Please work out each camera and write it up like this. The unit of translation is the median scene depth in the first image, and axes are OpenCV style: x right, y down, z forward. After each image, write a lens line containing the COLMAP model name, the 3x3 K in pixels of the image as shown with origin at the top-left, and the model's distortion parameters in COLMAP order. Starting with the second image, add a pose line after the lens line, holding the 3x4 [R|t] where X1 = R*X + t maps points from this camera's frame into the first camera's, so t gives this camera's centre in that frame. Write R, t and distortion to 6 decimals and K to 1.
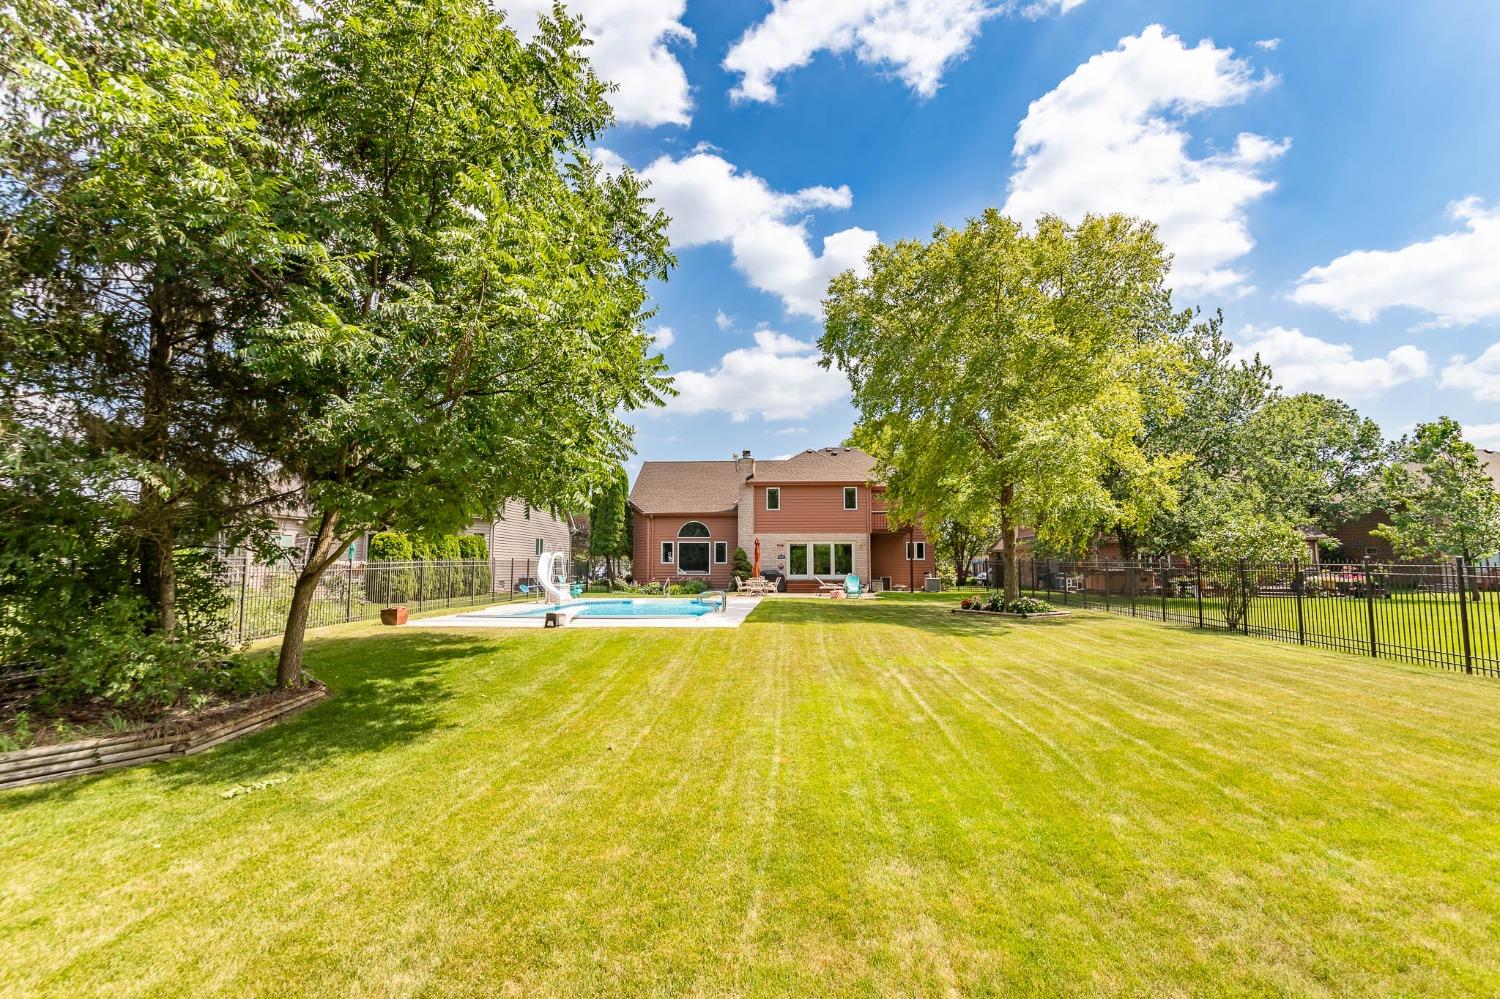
lens RADIAL K [[701.6, 0, 750.0], [0, 701.6, 499.5], [0, 0, 1]] dist [0.000722, 0.000055]
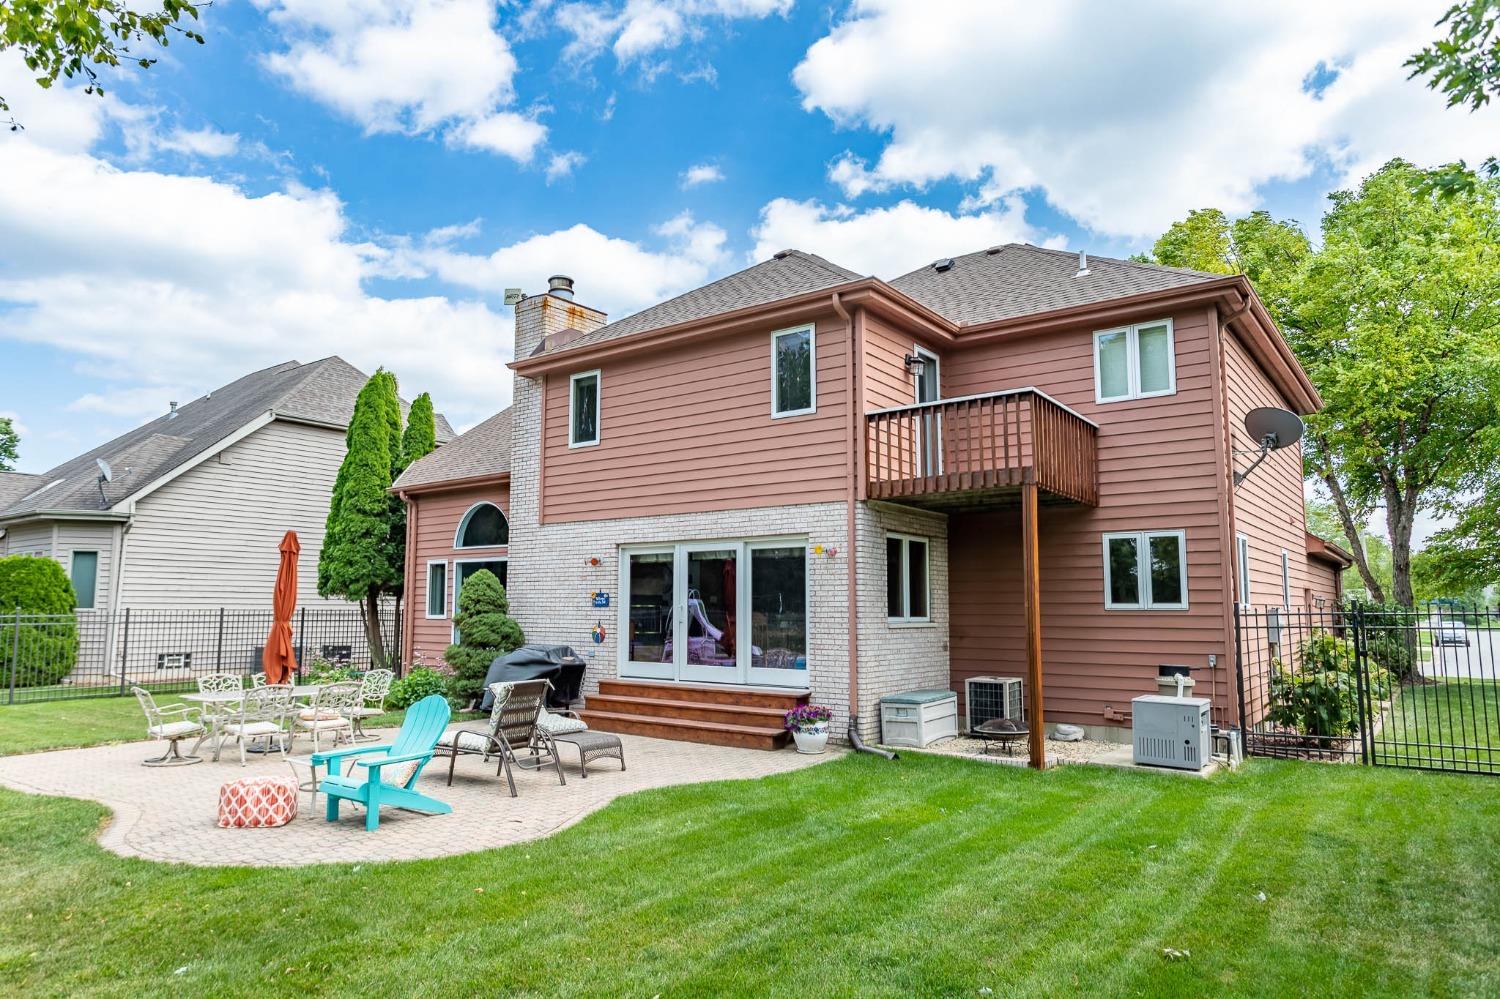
lens RADIAL K [[931.8, 0, 750.0], [0, 931.8, 499.5], [0, 0, 1]] dist [0.035838, 0.000213]
pose [[0.845483, -0.064627, -0.530078, 0.302814], [0.053250, 0.997905, -0.036729, 0.057562], [0.531341, 0.002827, 0.847153, 0.697270]]
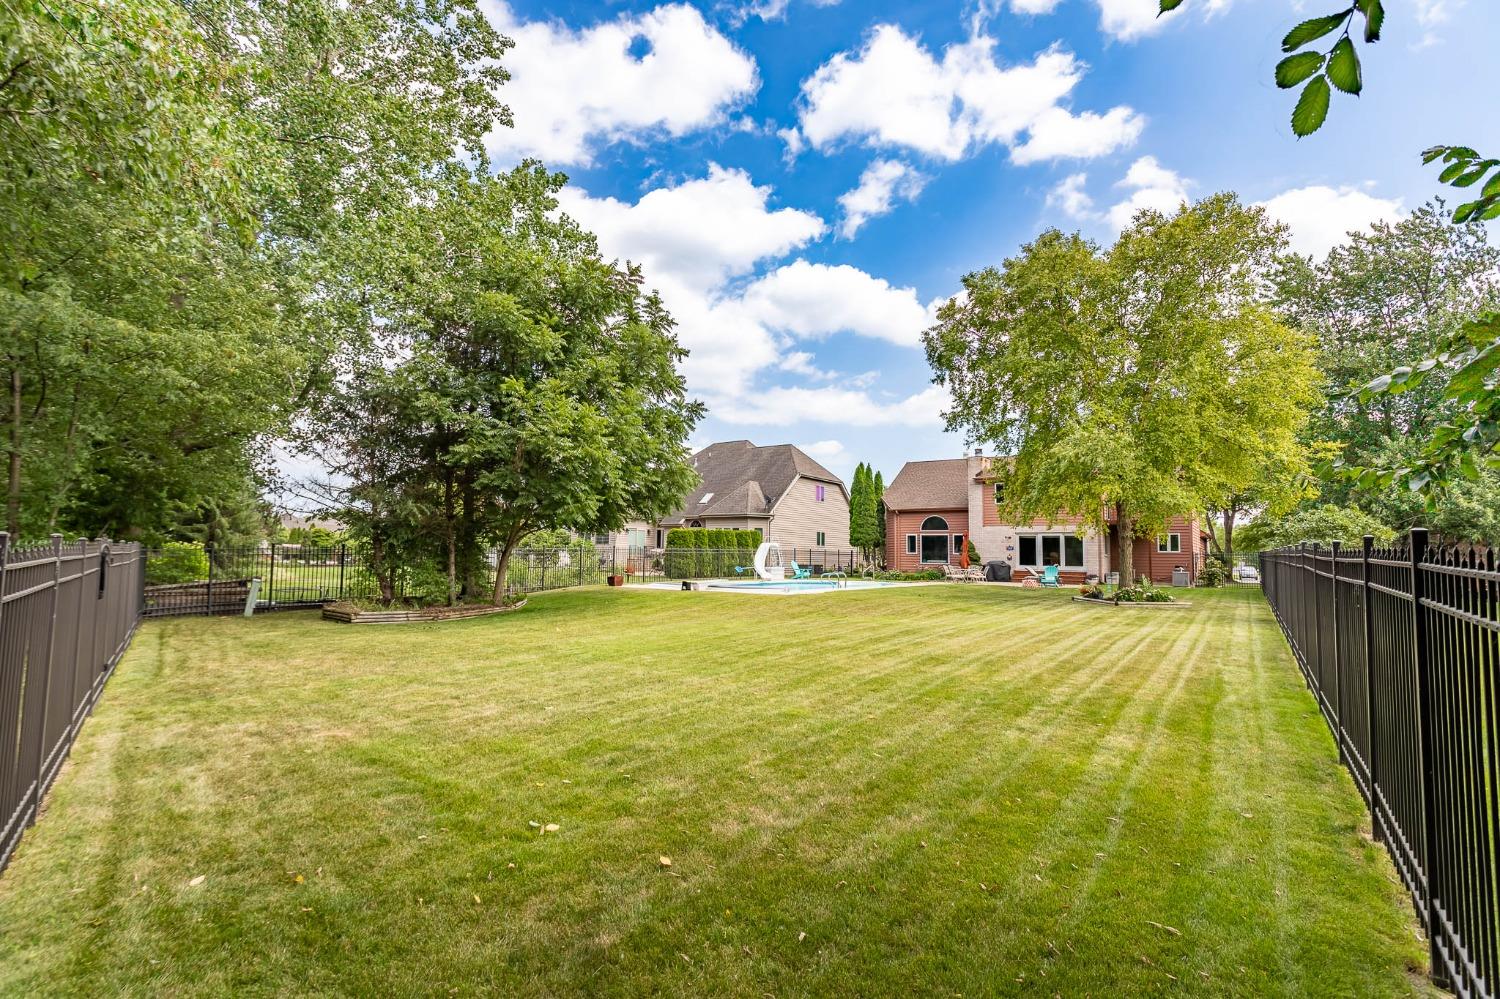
lens RADIAL K [[701.6, 0, 750.0], [0, 701.6, 499.5], [0, 0, 1]] dist [0.000722, 0.000055]
pose [[0.848188, -0.029396, -0.528880, 0.270811], [0.035589, 0.999365, 0.001530, -0.006738], [0.528499, -0.020120, 0.848696, -0.093992]]
